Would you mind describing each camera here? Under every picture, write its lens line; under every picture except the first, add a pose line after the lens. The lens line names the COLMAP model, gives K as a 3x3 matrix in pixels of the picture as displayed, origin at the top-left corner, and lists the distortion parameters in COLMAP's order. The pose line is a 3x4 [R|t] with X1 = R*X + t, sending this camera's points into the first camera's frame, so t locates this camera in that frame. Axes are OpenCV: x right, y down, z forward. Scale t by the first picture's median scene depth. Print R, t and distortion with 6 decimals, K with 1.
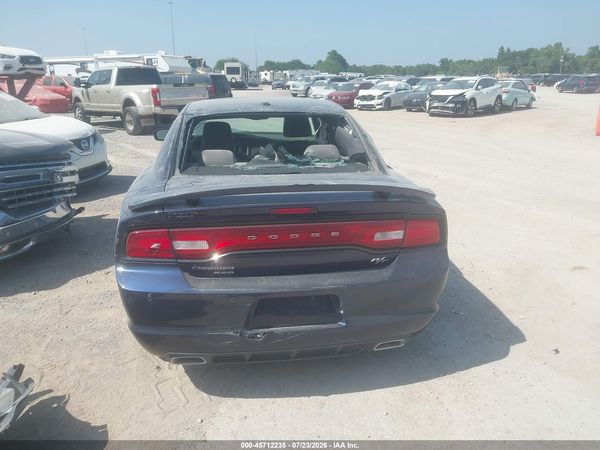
lens RADIAL K [[493.7, 0, 302.2], [0, 493.7, 216.5], [0, 0, 1]] dist [0.007196, -0.008929]
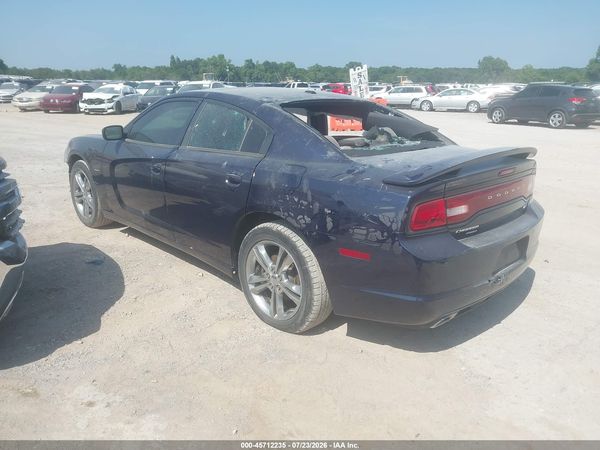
lens RADIAL K [[493.7, 0, 302.2], [0, 493.7, 216.5], [0, 0, 1]] dist [0.007196, -0.008929]
pose [[0.800624, -0.137051, 0.583283, -0.477936], [0.144981, 0.988872, 0.033347, -0.005262], [-0.581362, 0.057867, 0.811584, 0.128569]]
